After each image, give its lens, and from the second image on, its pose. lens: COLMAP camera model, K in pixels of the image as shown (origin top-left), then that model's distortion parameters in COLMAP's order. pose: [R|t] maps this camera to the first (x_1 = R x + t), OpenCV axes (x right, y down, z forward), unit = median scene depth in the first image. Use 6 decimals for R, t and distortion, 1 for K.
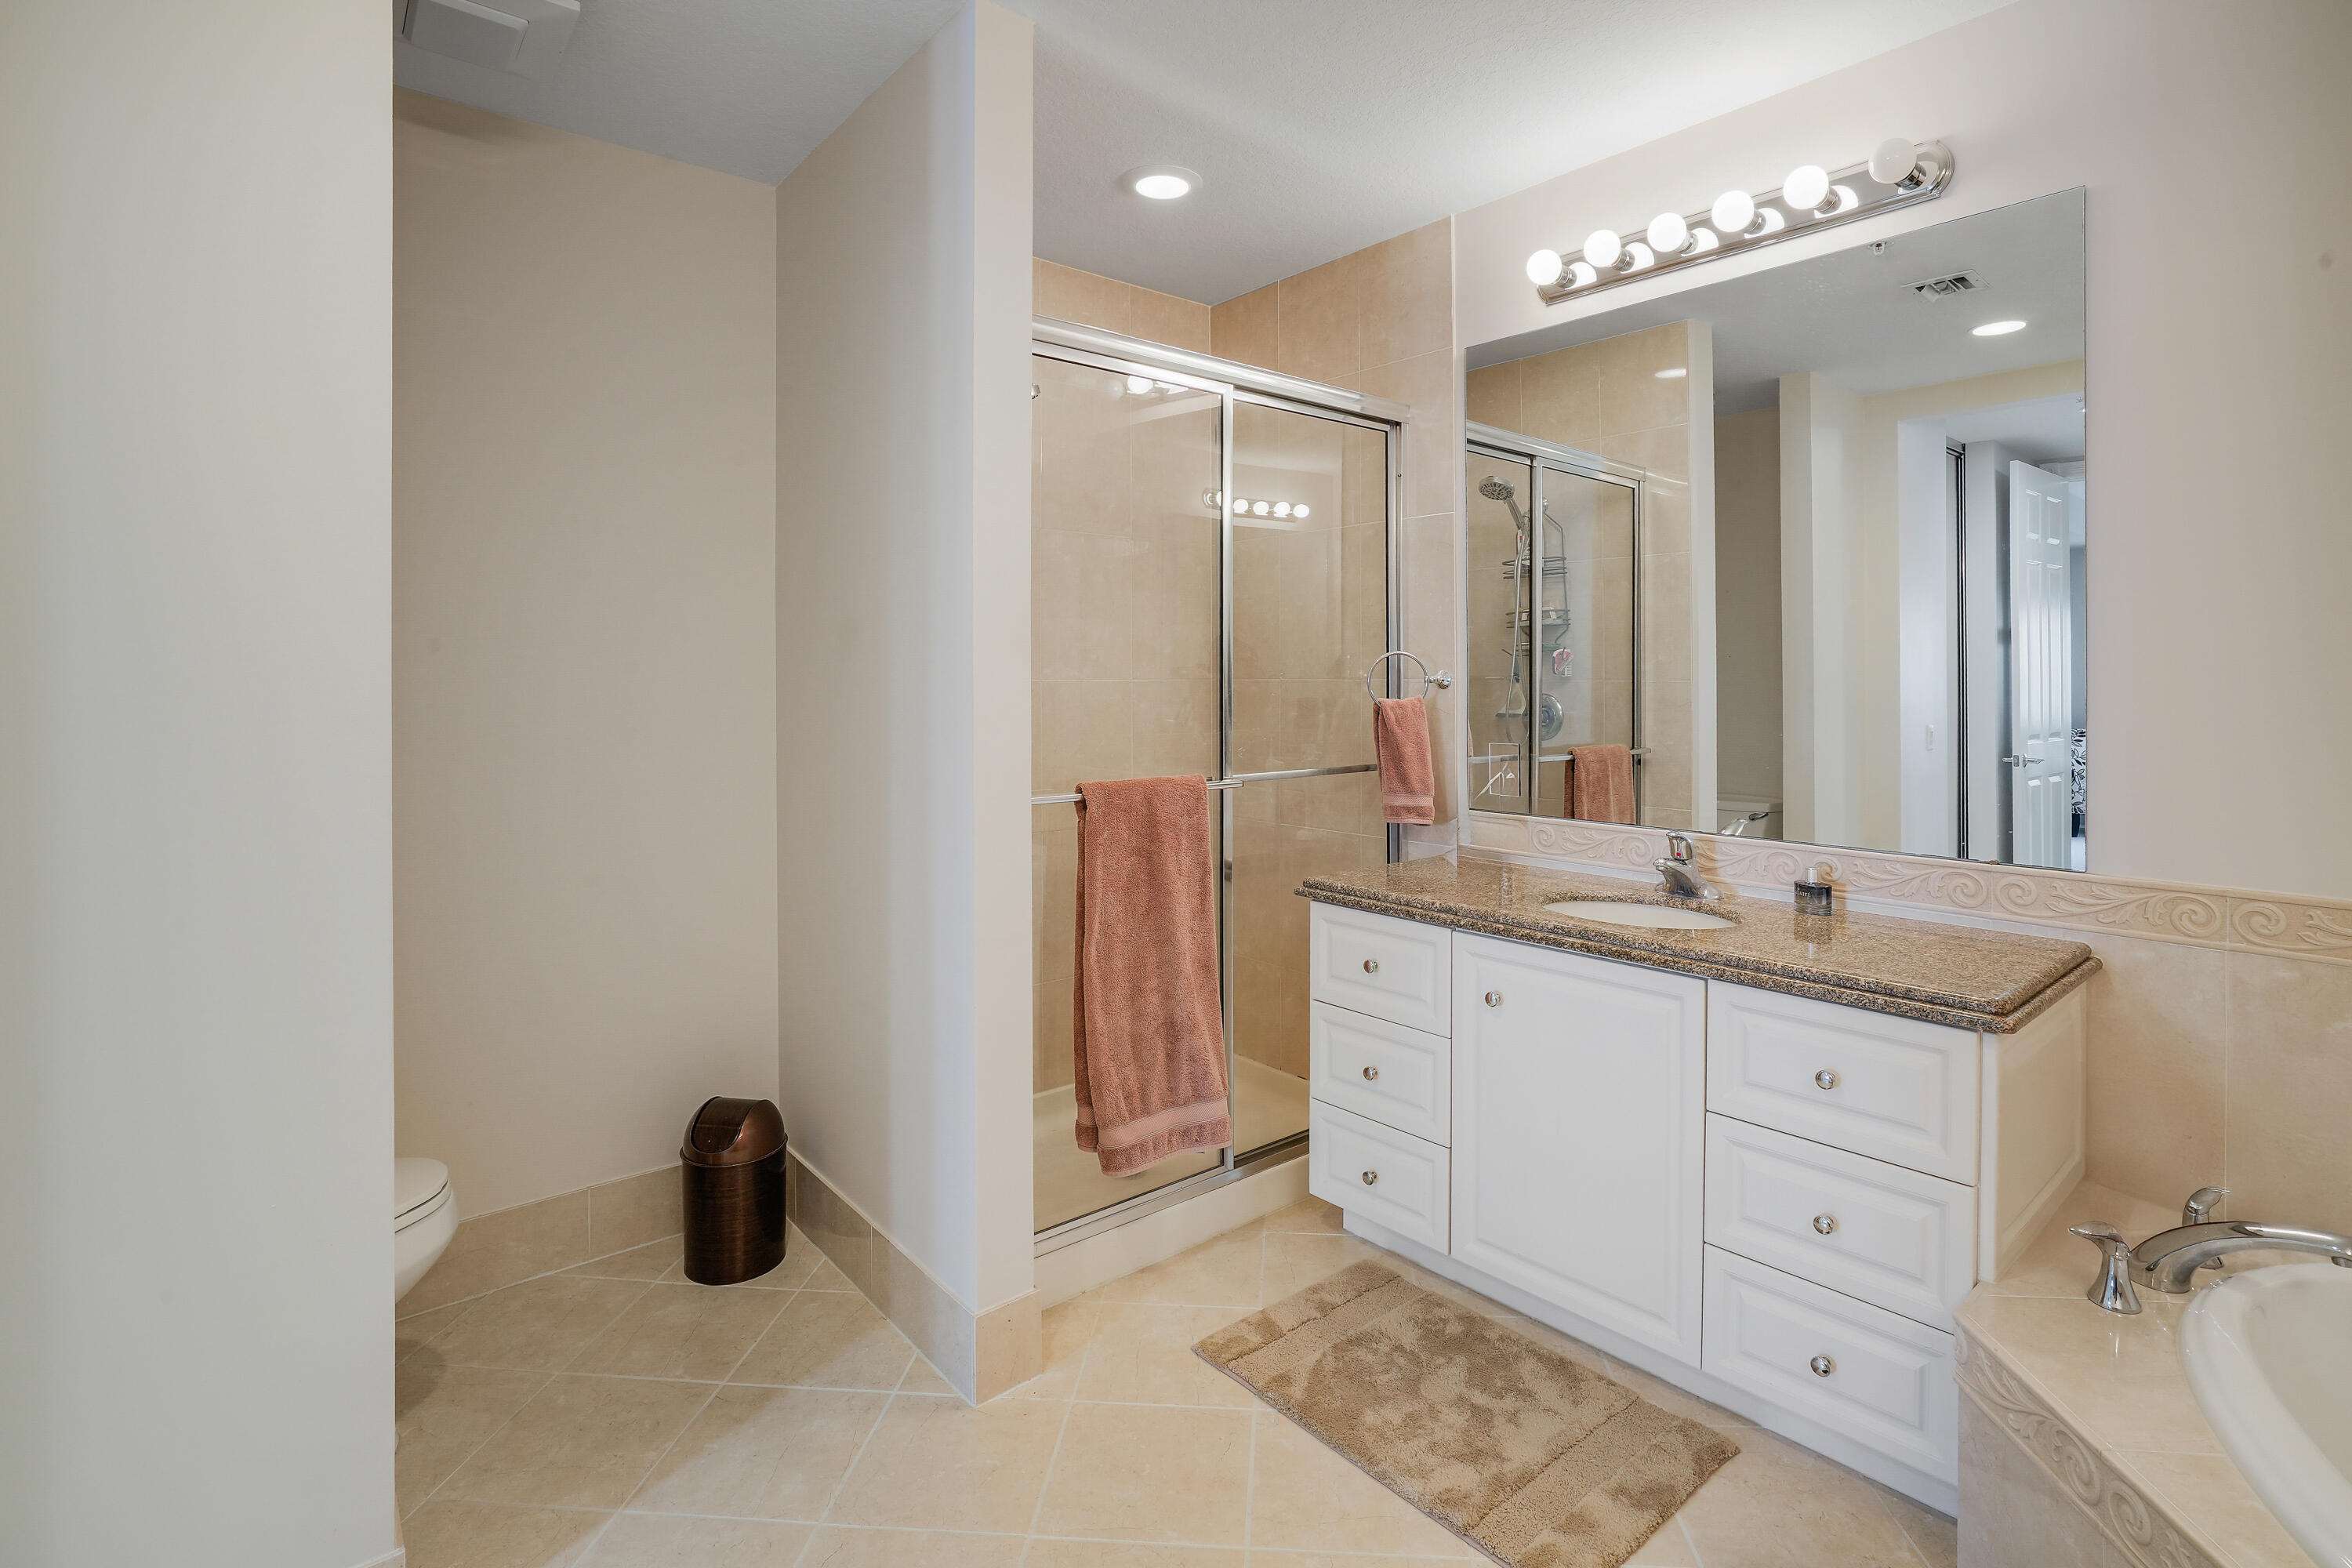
lens RADIAL K [[1136.5, 0, 1180.1], [0, 1136.5, 688.1], [0, 0, 1]] dist [-0.042600, 0.017763]
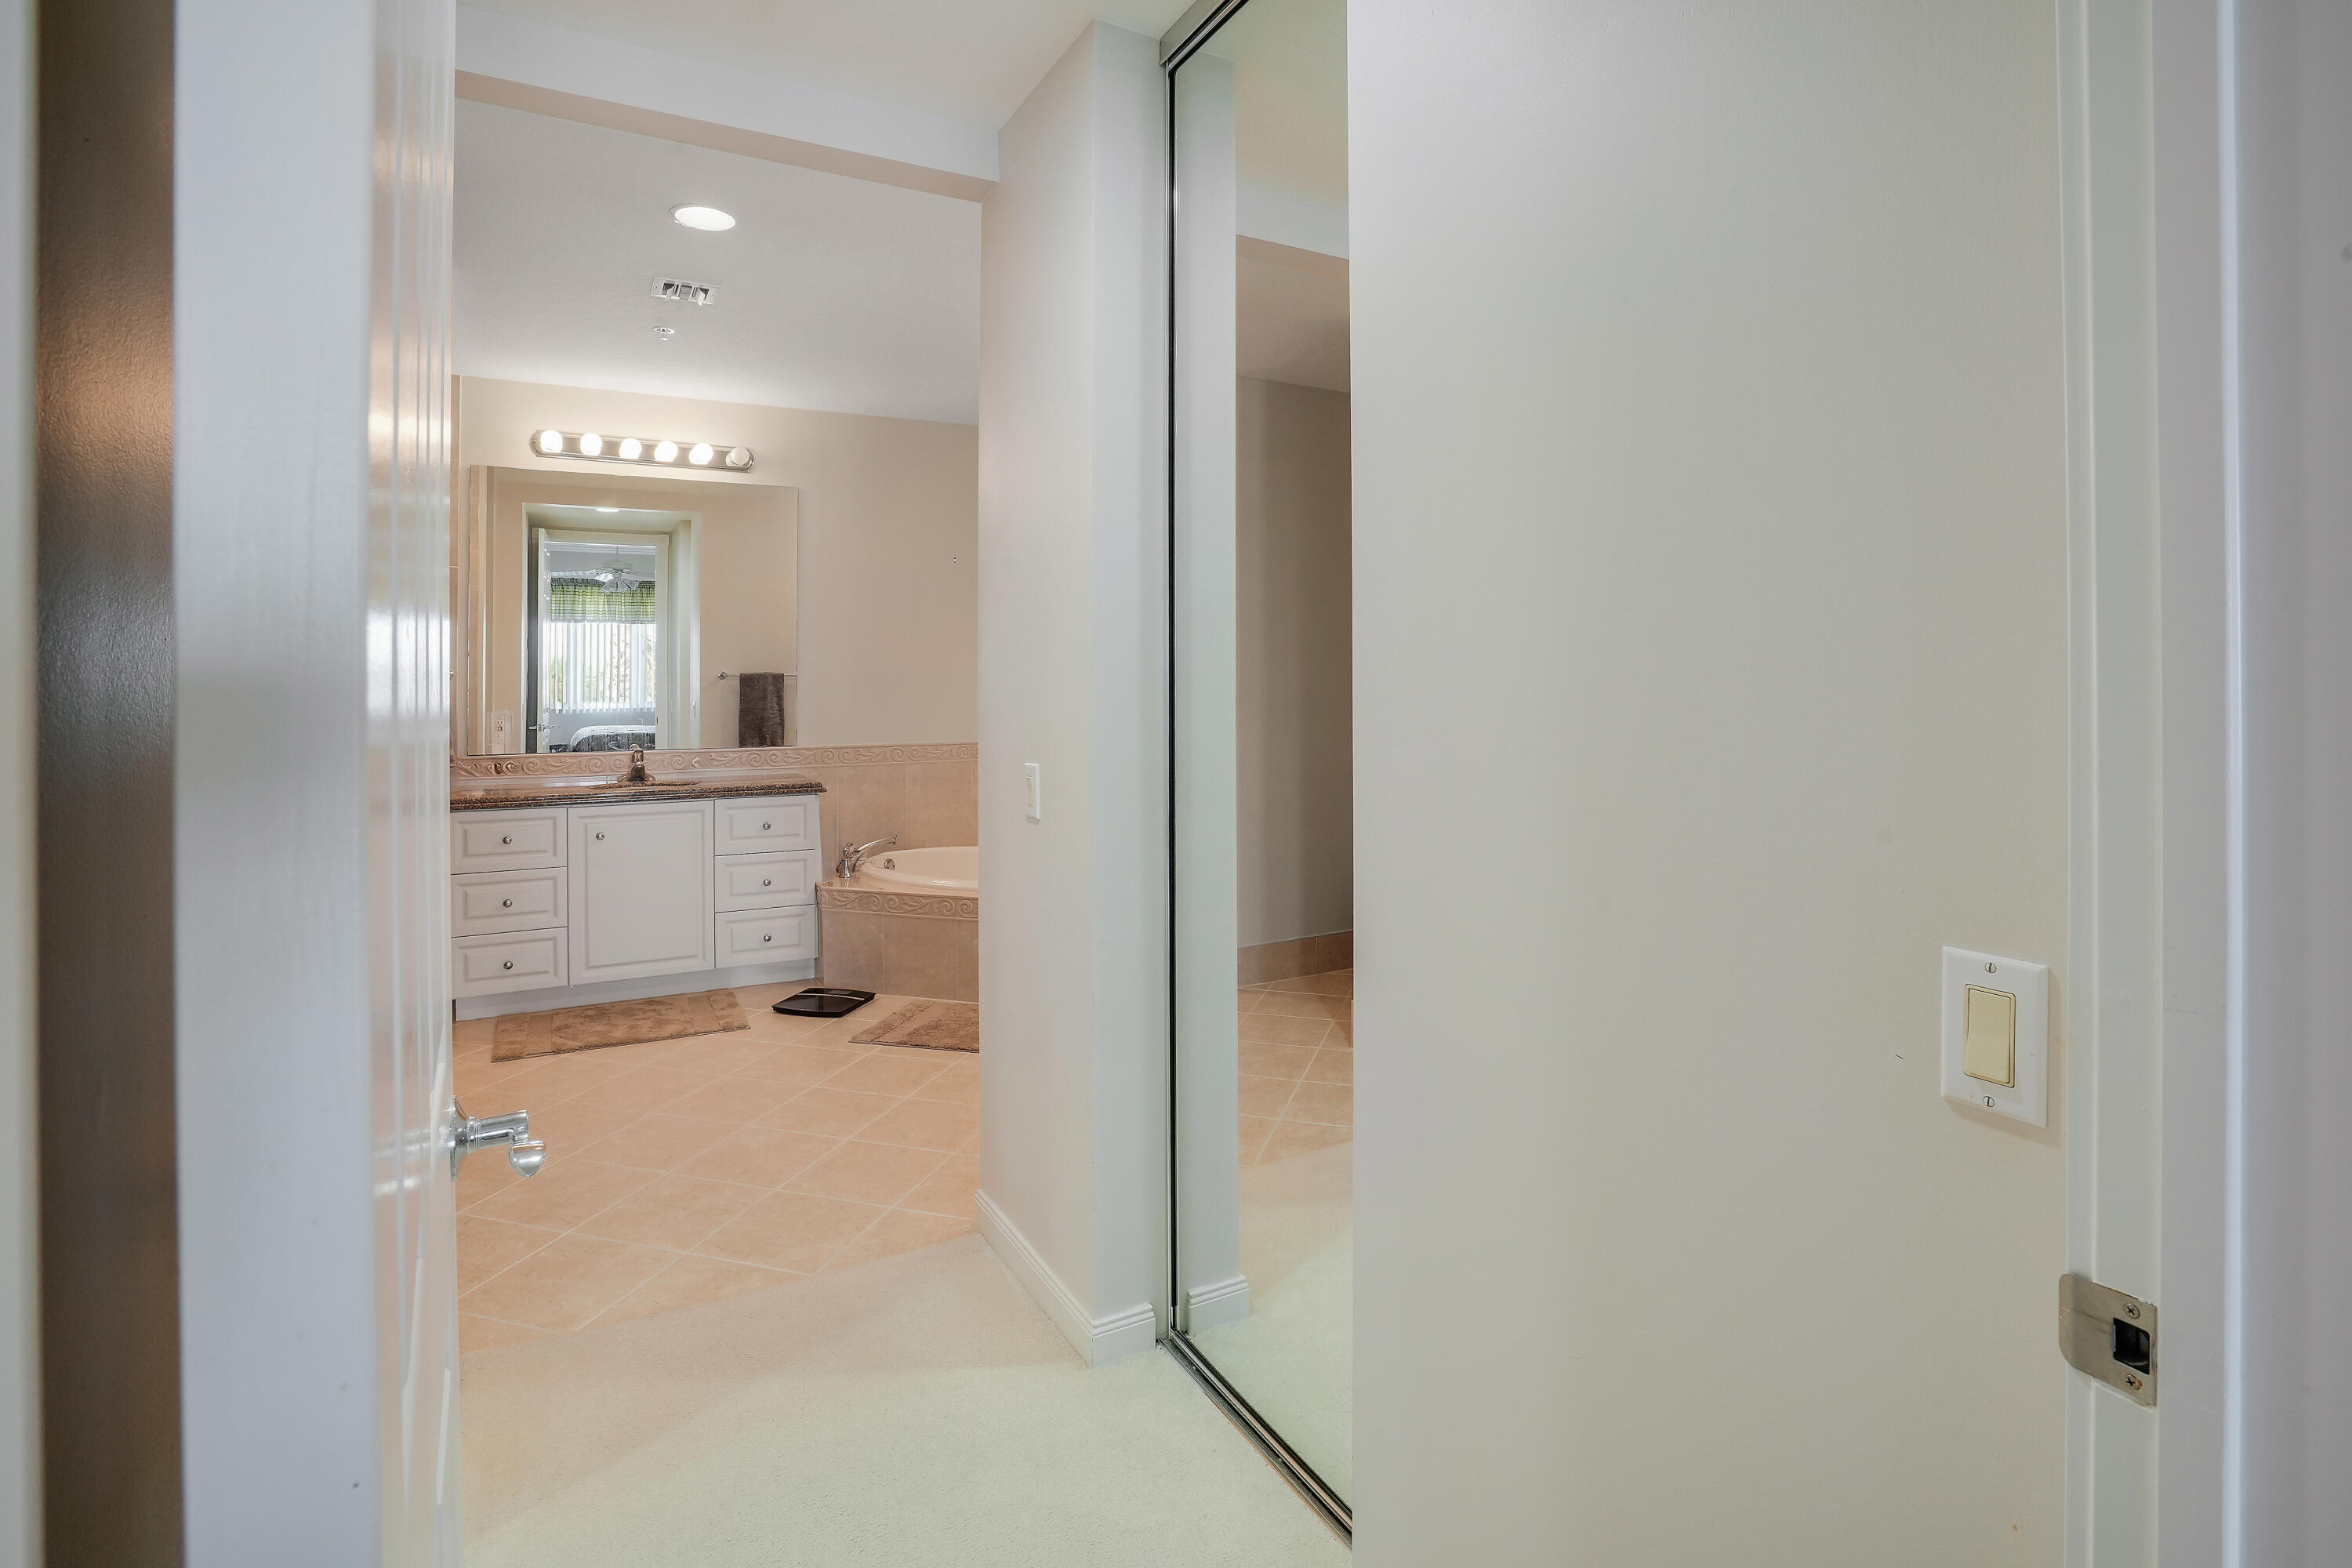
lens RADIAL K [[1140.7, 0, 1158.7], [0, 1140.7, 656.8], [0, 0, 1]] dist [-0.020897, -0.000475]
pose [[0.223754, 0.011029, 0.974583, -1.588066], [0.011177, 0.999841, -0.013881, 0.003767], [-0.974582, 0.013999, 0.223595, -0.427748]]
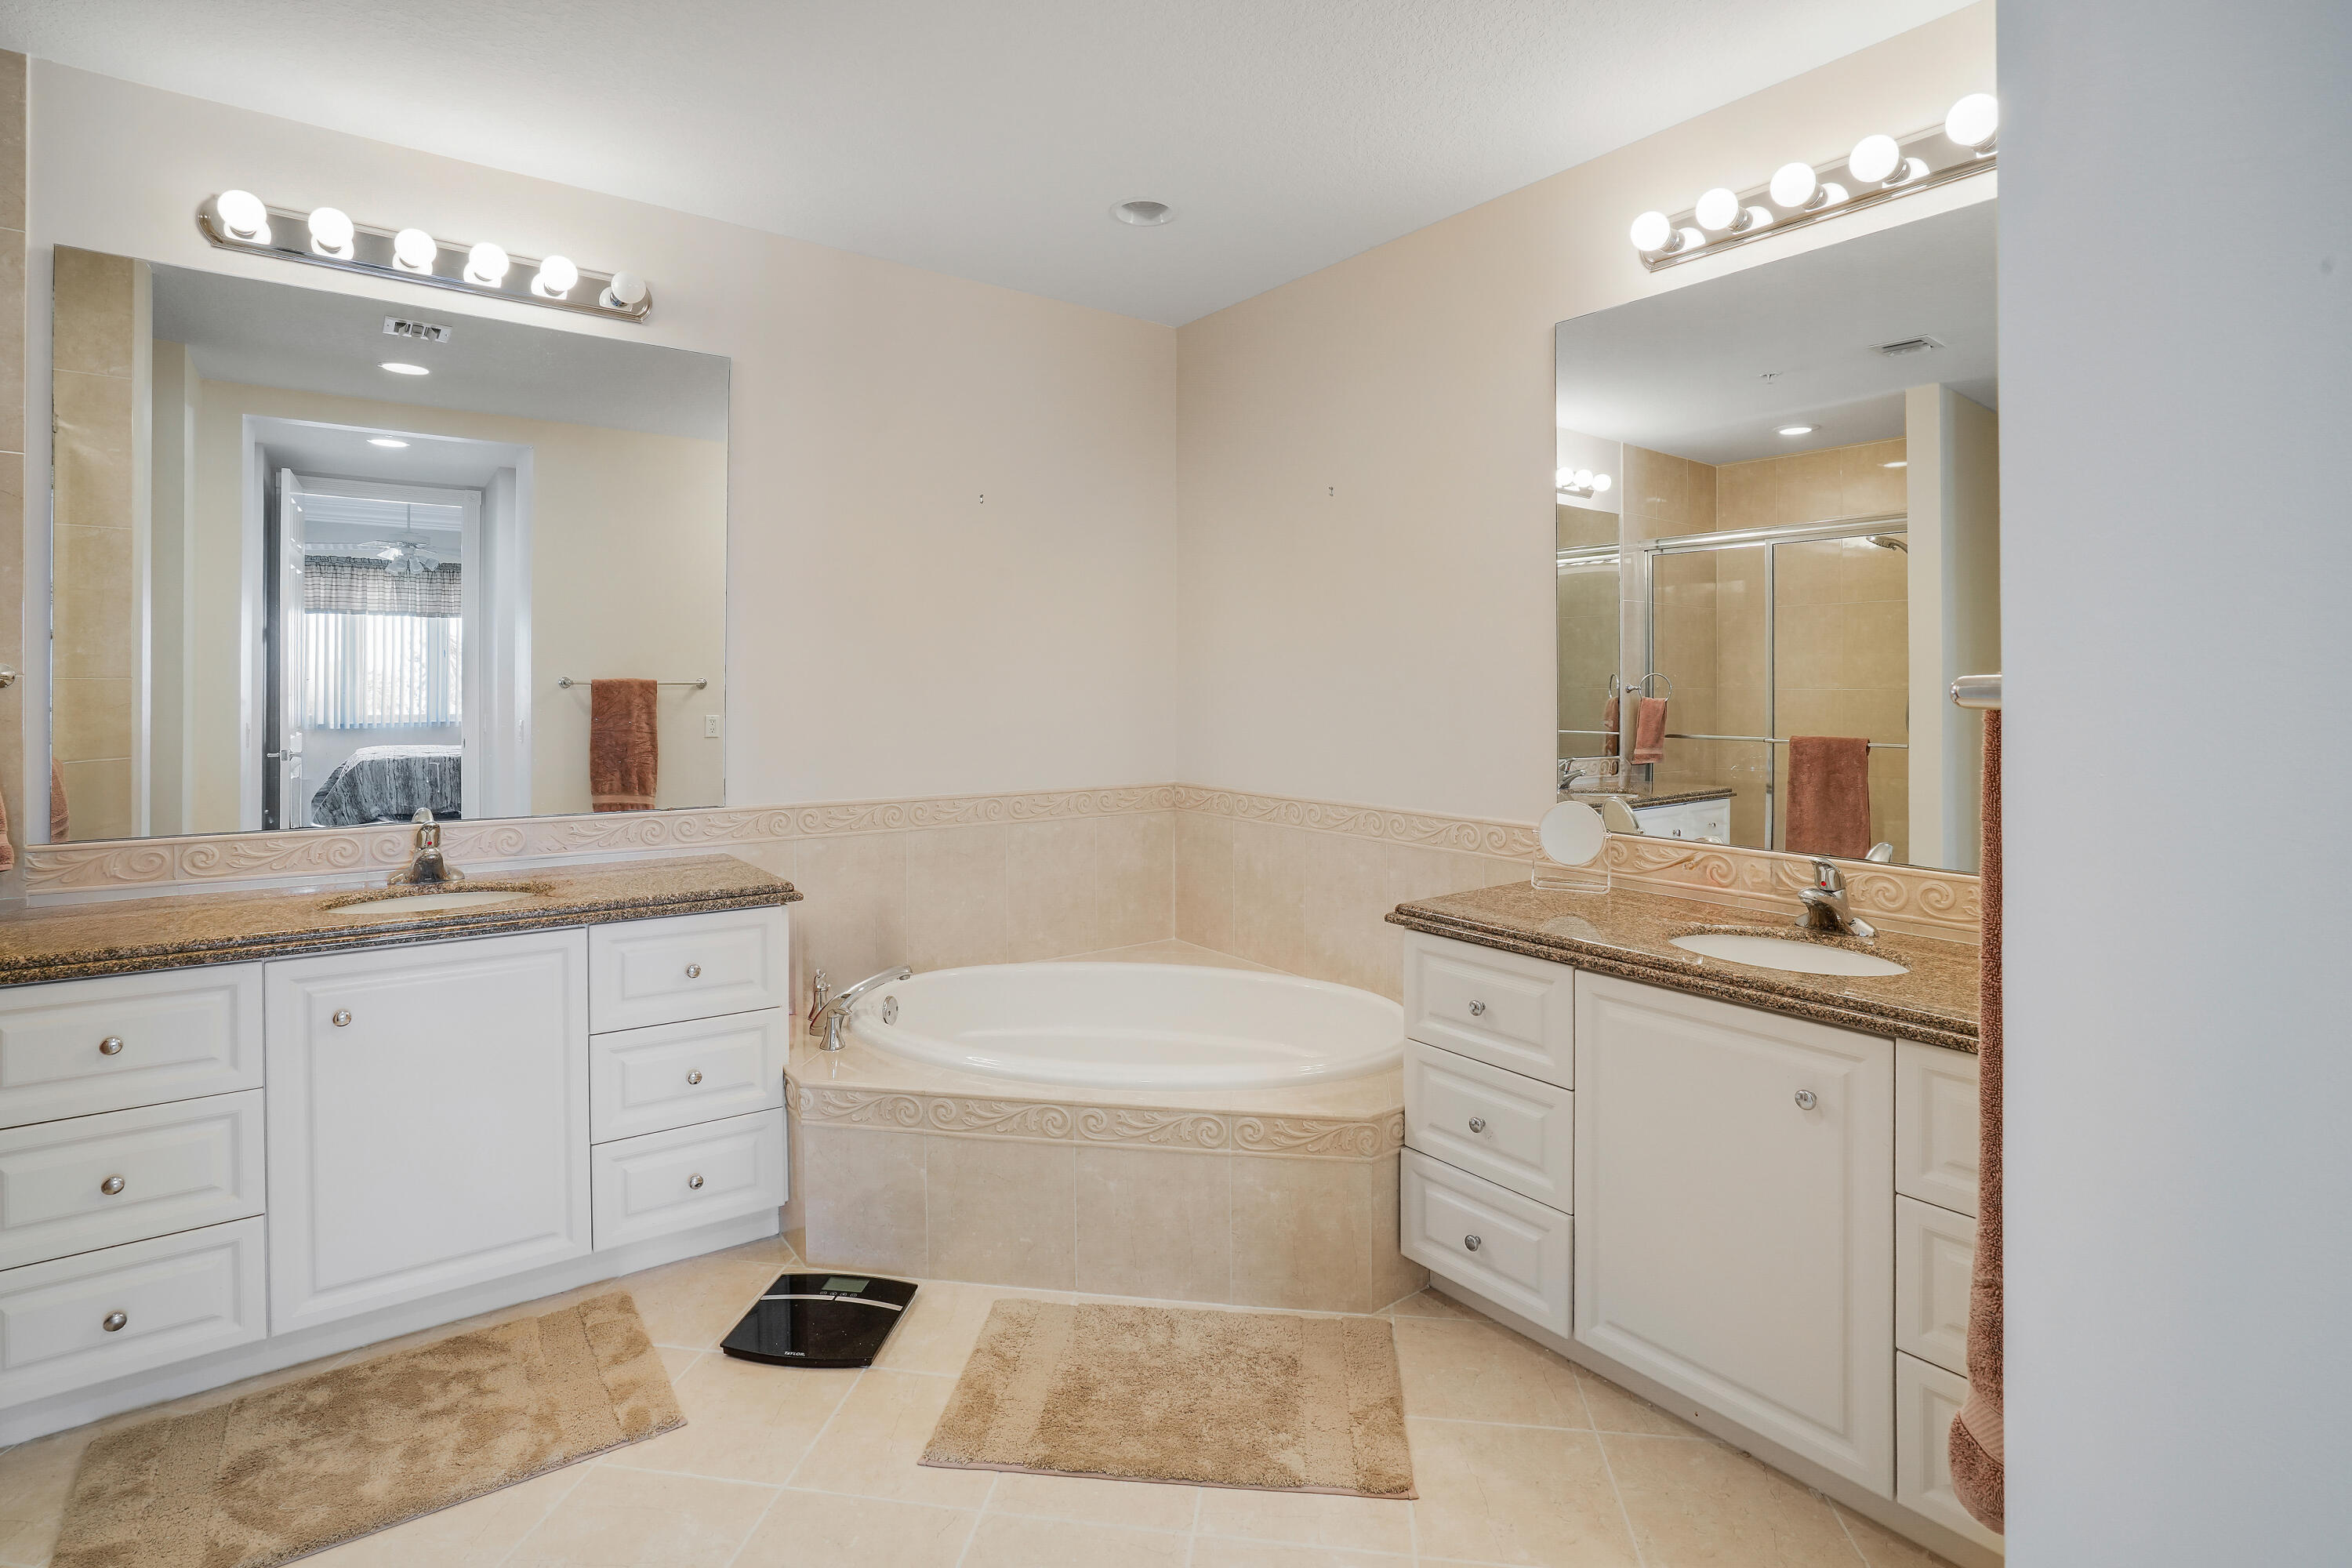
lens RADIAL K [[1136.5, 0, 1180.1], [0, 1136.5, 688.1], [0, 0, 1]] dist [-0.042600, 0.017763]
pose [[0.071620, -0.005562, 0.997416, -0.658821], [0.003335, 0.999980, 0.005337, -0.000173], [-0.997426, 0.002944, 0.071637, 0.272480]]
